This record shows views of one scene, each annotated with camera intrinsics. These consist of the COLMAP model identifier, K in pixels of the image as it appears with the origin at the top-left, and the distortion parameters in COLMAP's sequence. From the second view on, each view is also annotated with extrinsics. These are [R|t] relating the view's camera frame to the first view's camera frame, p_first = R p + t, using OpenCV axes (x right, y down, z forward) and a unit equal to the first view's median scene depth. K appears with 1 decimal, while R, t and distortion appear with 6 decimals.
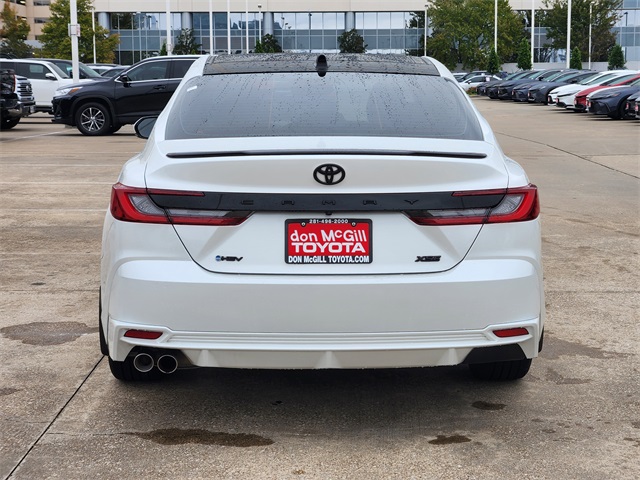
lens RADIAL K [[1229.7, 0, 322.0], [0, 1229.7, 210.1], [0, 0, 1]] dist [-0.183795, 2.013946]
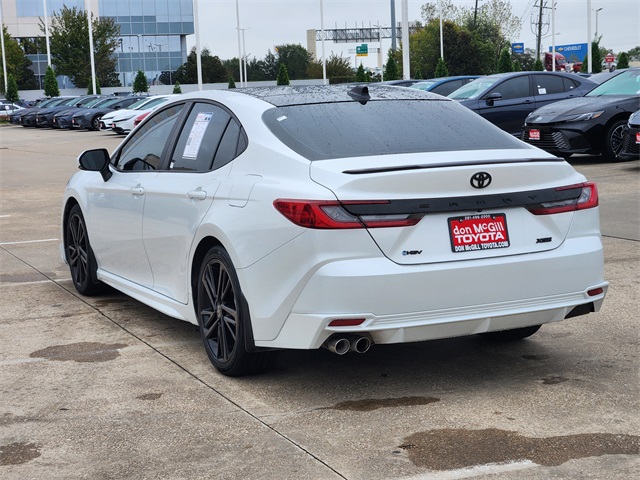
lens RADIAL K [[1229.7, 0, 322.0], [0, 1229.7, 210.1], [0, 0, 1]] dist [-0.183795, 2.013946]
pose [[0.917794, -0.067648, 0.391251, -0.635524], [0.075823, 0.997106, -0.005463, -0.003194], [-0.389750, 0.034680, 0.920268, -0.104457]]
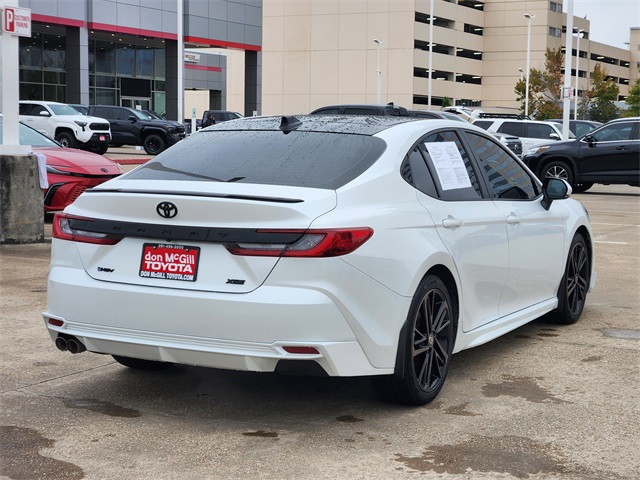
lens RADIAL K [[1229.7, 0, 322.0], [0, 1229.7, 210.1], [0, 0, 1]] dist [-0.183795, 2.013946]
pose [[0.869905, 0.045612, -0.491107, 0.766284], [-0.069557, 0.997109, -0.030601, -0.000578], [0.488291, 0.060780, 0.870562, -0.039227]]
